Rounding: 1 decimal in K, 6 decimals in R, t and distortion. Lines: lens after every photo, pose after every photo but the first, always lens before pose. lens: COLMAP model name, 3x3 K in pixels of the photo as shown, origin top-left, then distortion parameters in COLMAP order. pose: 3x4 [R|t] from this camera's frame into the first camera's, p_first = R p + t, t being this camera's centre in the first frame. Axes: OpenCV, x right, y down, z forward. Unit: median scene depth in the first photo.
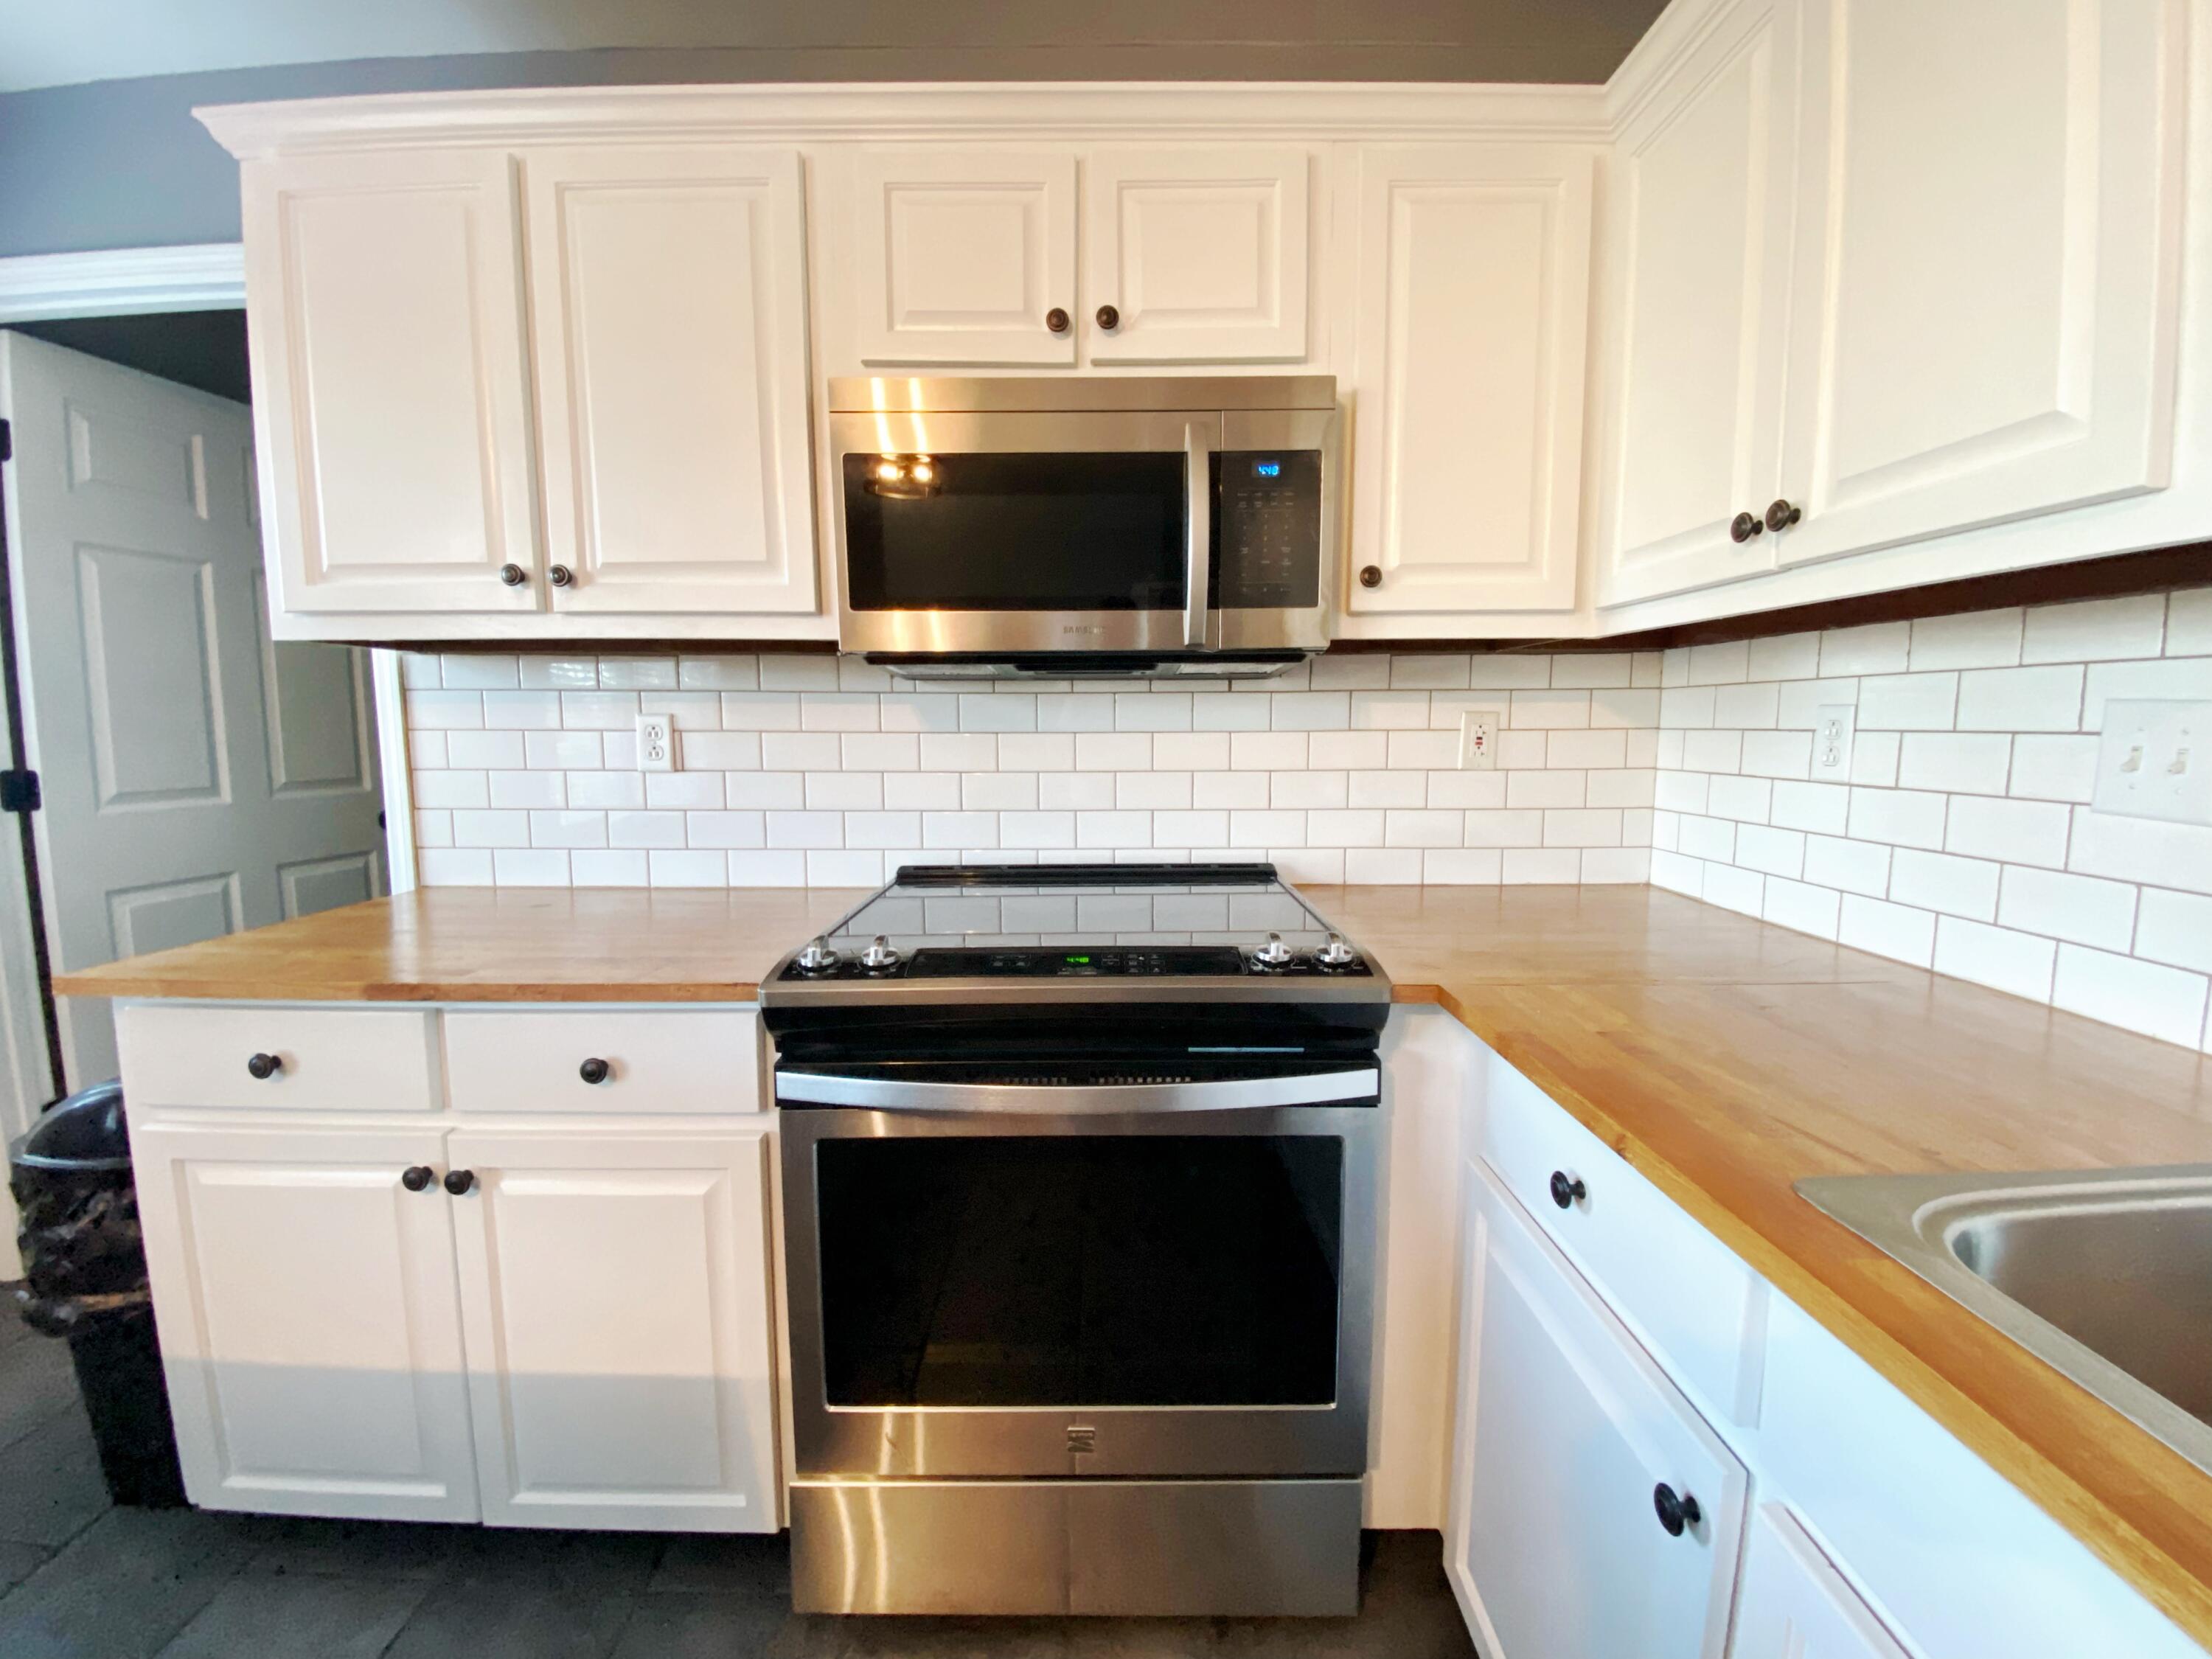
lens RADIAL K [[906.7, 0, 1099.0], [0, 906.7, 823.1], [0, 0, 1]] dist [-0.000761, -0.000320]
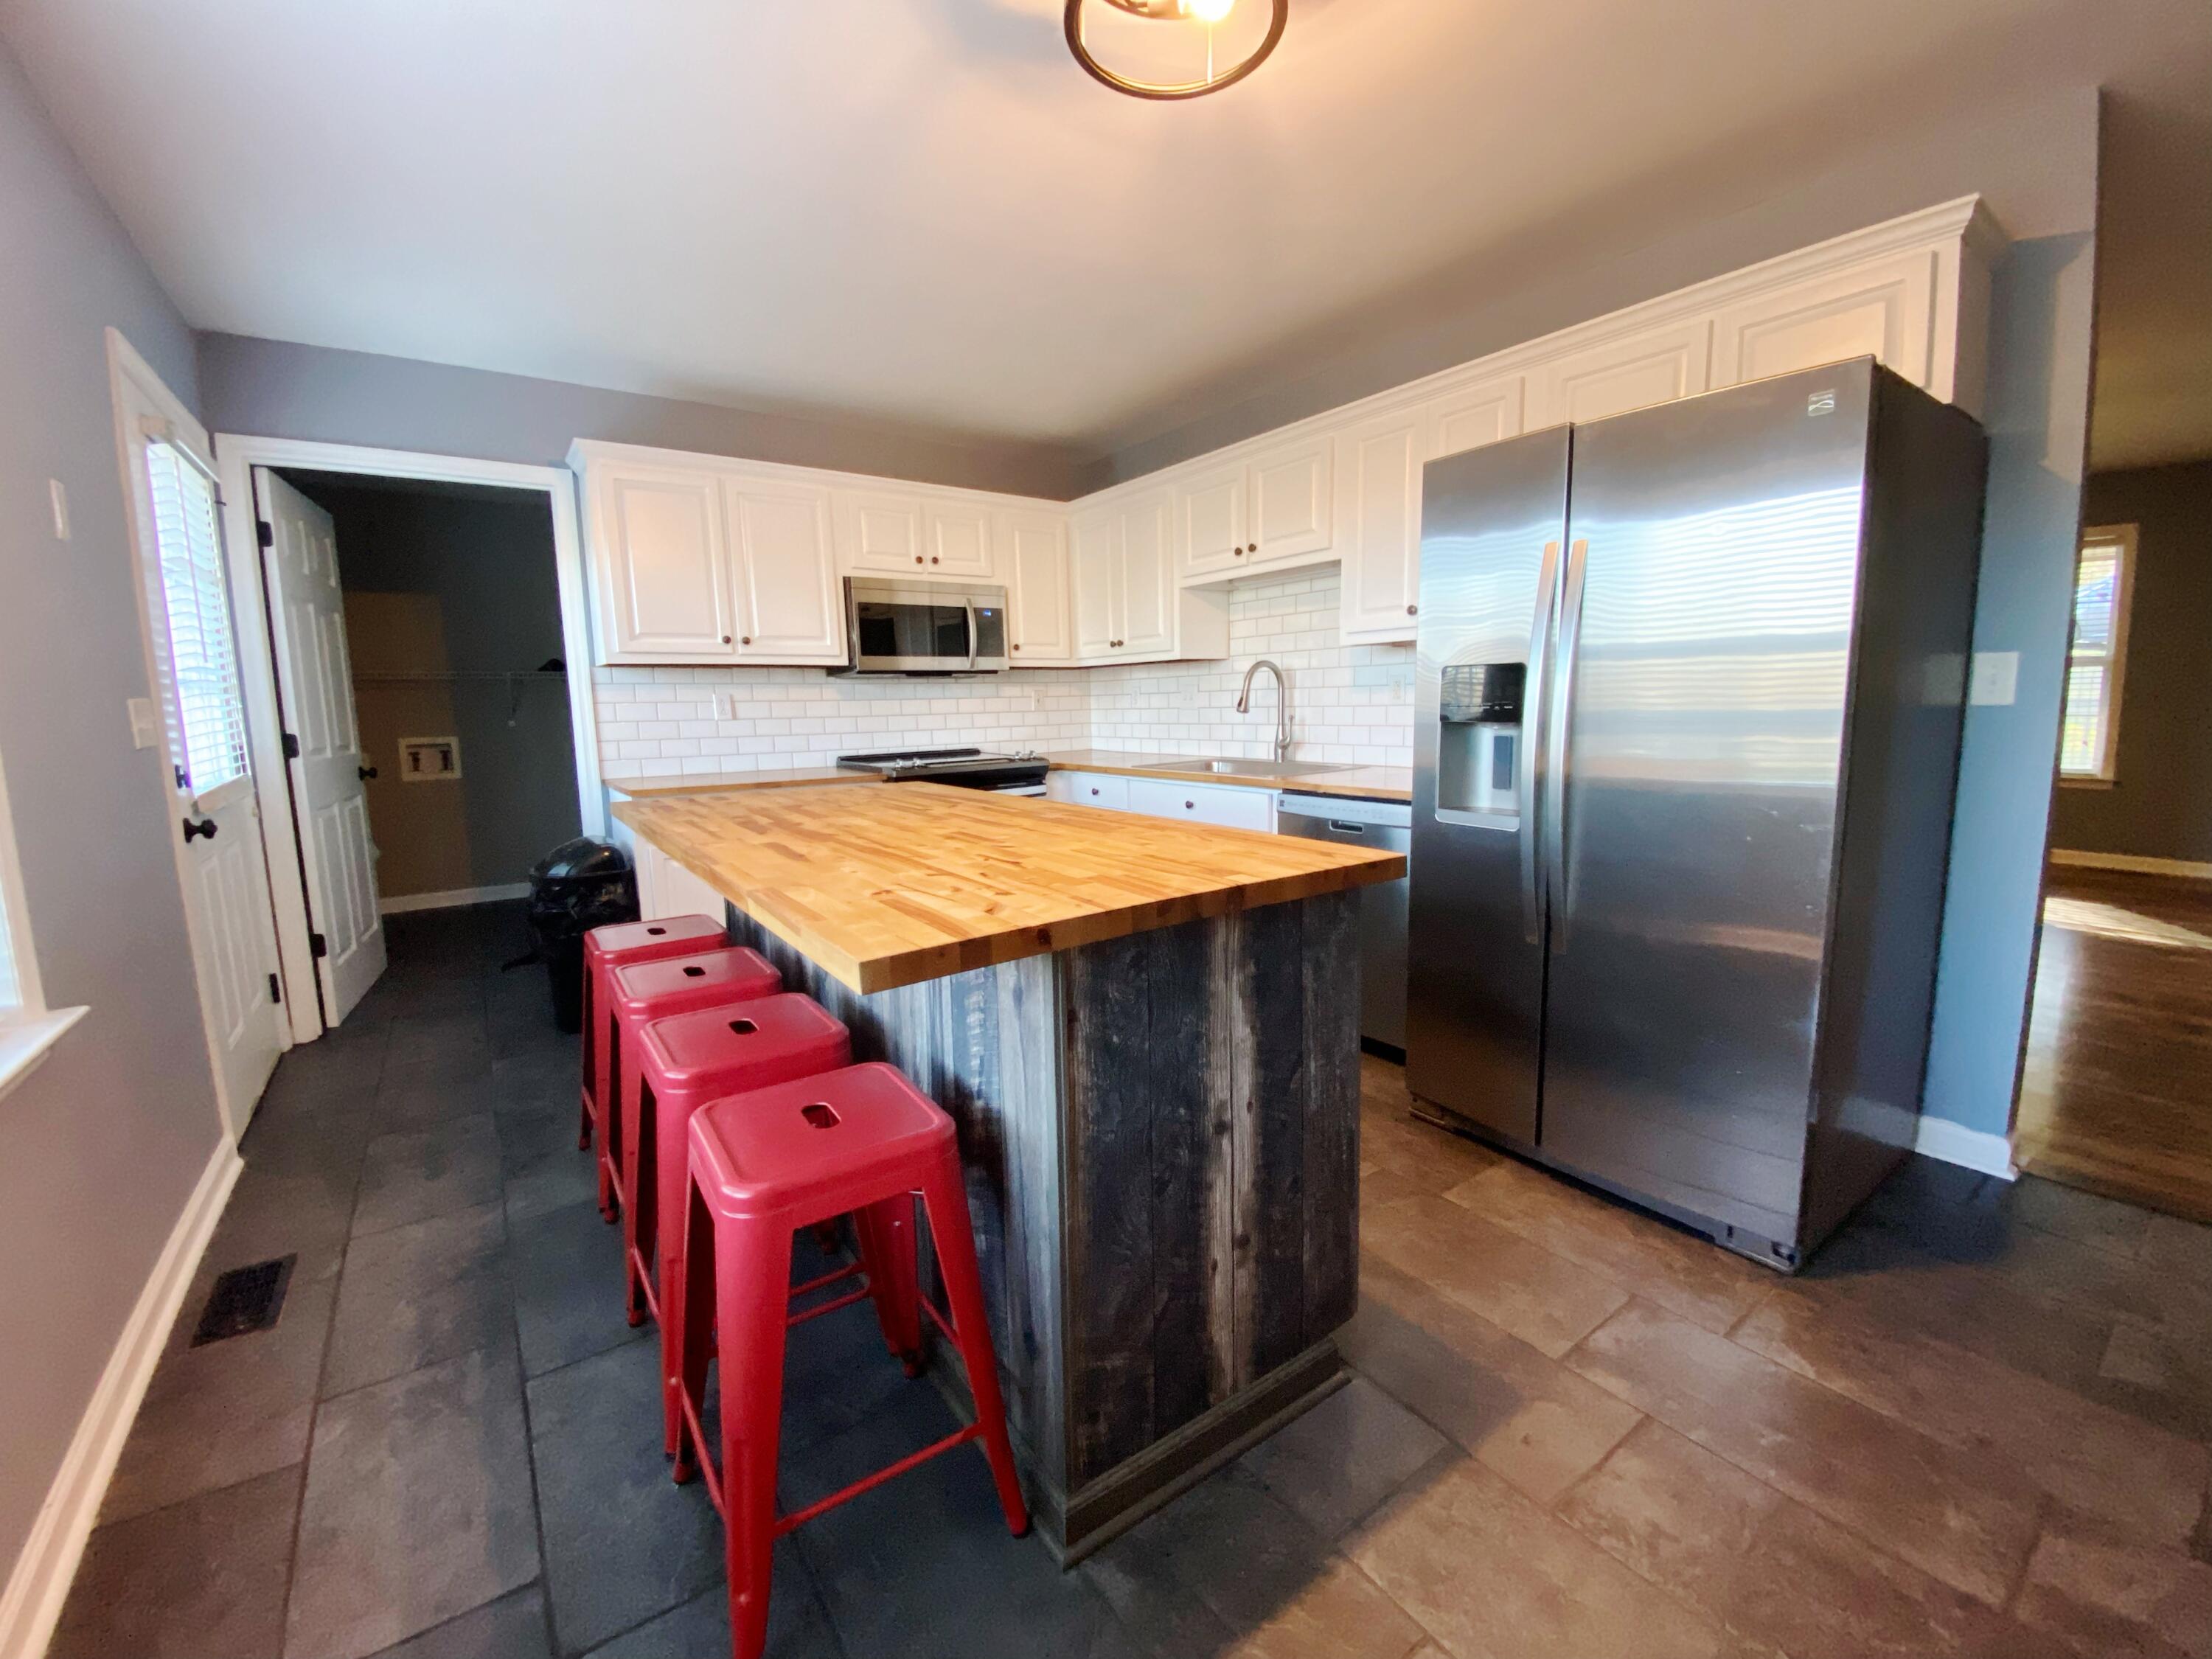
lens RADIAL K [[906.7, 0, 1107.3], [0, 906.7, 820.7], [0, 0, 1]] dist [-0.000761, -0.000320]
pose [[0.807468, -0.091188, 0.582820, -1.335950], [0.086898, 0.995589, 0.035376, 0.245985], [-0.583476, 0.022081, 0.811831, -1.733293]]
